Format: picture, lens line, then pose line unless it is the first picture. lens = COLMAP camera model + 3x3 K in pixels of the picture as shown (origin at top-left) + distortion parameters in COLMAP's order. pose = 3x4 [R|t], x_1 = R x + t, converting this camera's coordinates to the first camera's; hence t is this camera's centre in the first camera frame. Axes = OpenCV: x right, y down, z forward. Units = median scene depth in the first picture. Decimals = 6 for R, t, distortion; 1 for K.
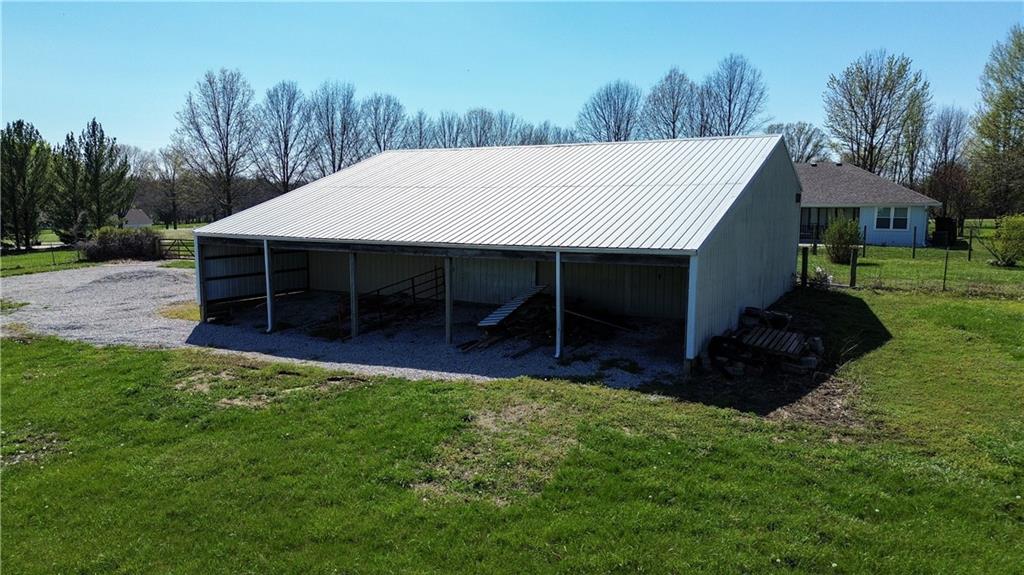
lens RADIAL K [[727.5, 0, 512.0], [0, 727.5, 287.5], [0, 0, 1]] dist [0.053369, -0.059488]
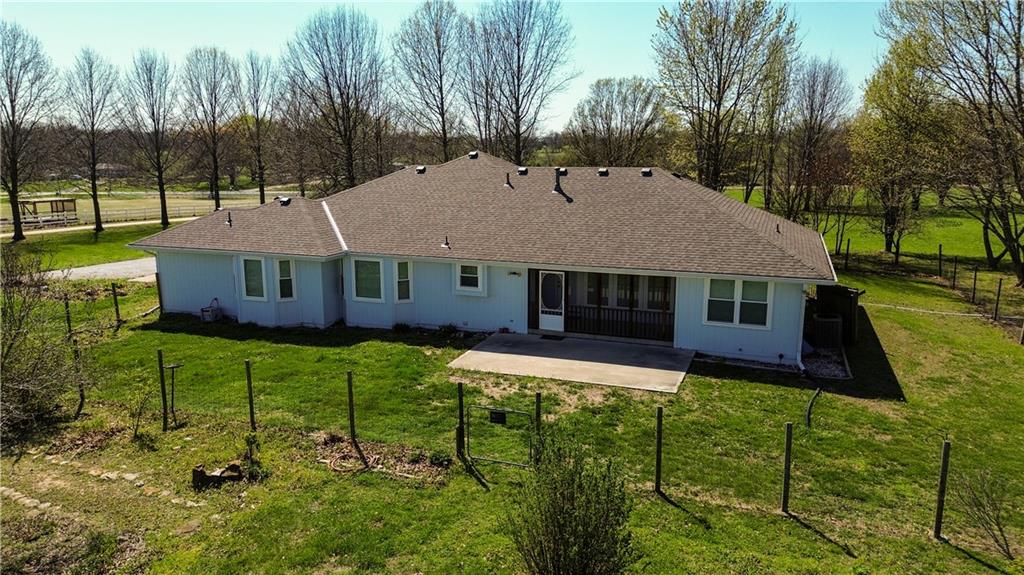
lens RADIAL K [[727.5, 0, 512.0], [0, 727.5, 287.5], [0, 0, 1]] dist [0.053369, -0.059488]
pose [[0.987060, -0.039324, 0.155452, 0.190592], [0.027755, 0.996729, 0.075905, -0.093518], [-0.157929, -0.070608, 0.984923, 0.354091]]
